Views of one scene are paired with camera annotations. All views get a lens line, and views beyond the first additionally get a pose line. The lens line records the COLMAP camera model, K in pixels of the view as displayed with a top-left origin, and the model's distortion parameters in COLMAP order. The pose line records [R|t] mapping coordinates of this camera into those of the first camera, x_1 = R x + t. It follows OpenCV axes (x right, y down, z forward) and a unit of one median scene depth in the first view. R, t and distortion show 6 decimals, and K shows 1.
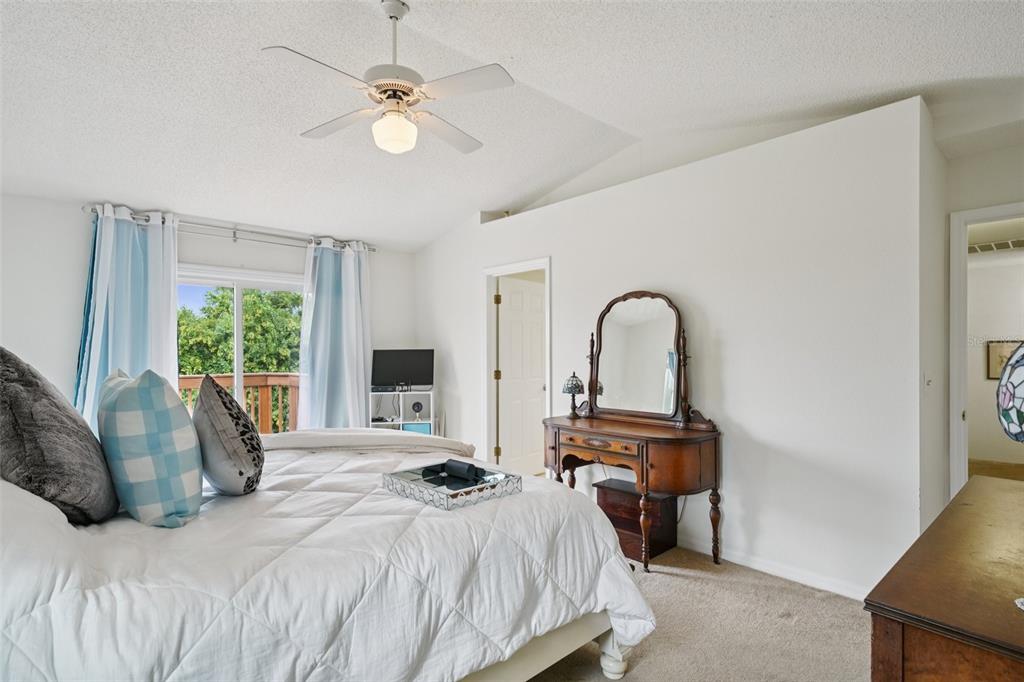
lens RADIAL K [[504.2, 0, 512.0], [0, 504.2, 341.0], [0, 0, 1]] dist [0.001781, 0.000124]
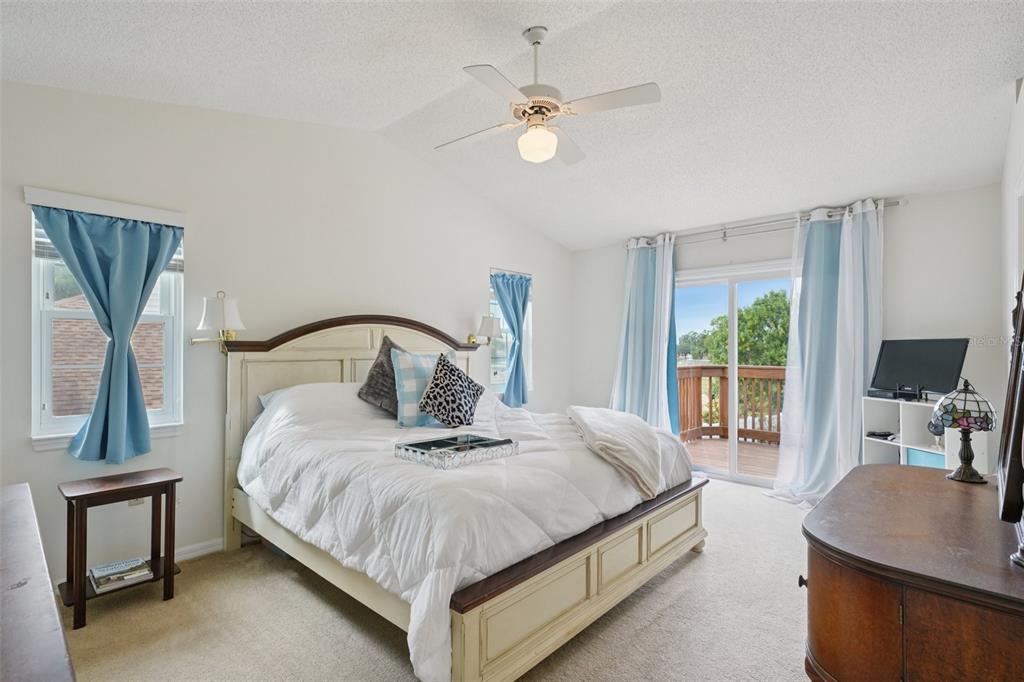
lens RADIAL K [[489.0, 0, 512.0], [0, 489.0, 341.0], [0, 0, 1]] dist [-0.001594, -0.000203]
pose [[0.080675, -0.008801, -0.996702, 0.538622], [0.019022, 0.999792, -0.007288, 0.018381], [0.996559, -0.018372, 0.080826, 0.544341]]
